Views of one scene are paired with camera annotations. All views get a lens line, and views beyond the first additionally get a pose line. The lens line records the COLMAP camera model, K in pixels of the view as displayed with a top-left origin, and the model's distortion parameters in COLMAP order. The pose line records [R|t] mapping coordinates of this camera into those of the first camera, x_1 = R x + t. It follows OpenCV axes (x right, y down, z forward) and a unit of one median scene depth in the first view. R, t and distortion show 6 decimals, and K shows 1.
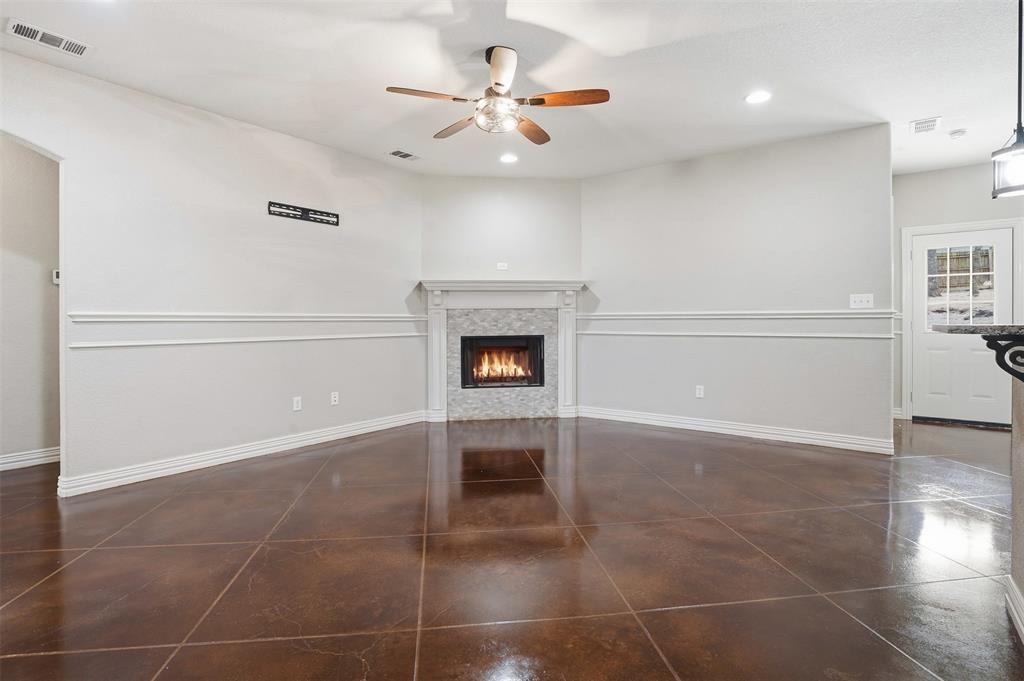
lens RADIAL K [[511.4, 0, 509.5], [0, 511.4, 322.6], [0, 0, 1]] dist [-0.039198, -0.000096]
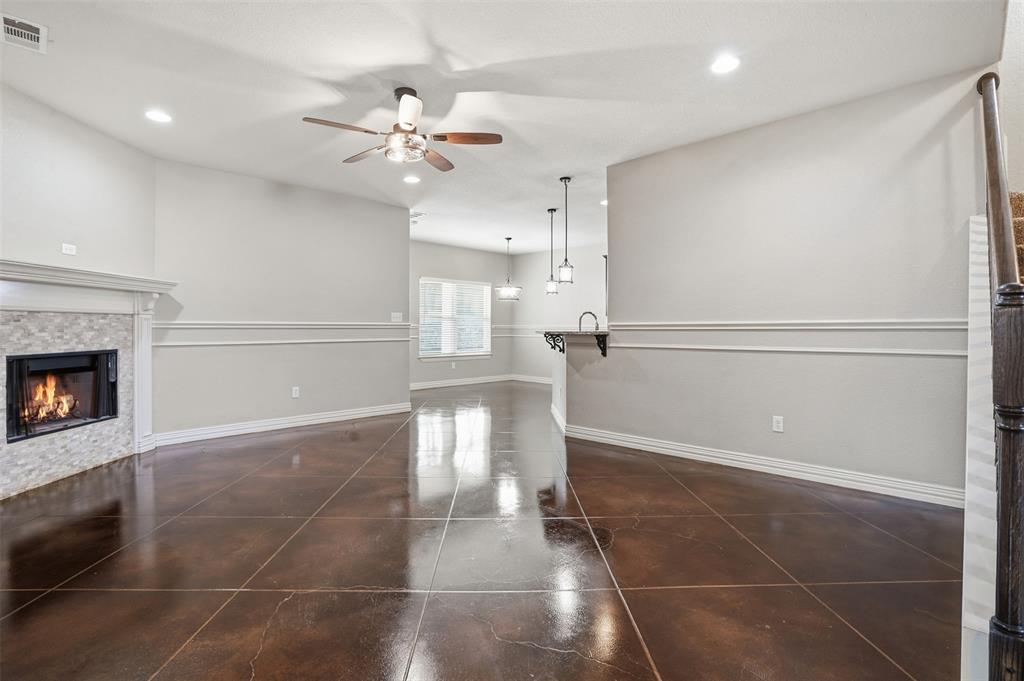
lens RADIAL K [[489.8, 0, 511.2], [0, 489.8, 335.3], [0, 0, 1]] dist [0.003659, 0.001327]
pose [[0.114768, -0.009830, 0.993344, -0.590581], [0.002716, 0.999950, 0.009582, -0.001381], [-0.993389, 0.001599, 0.114789, 0.347832]]
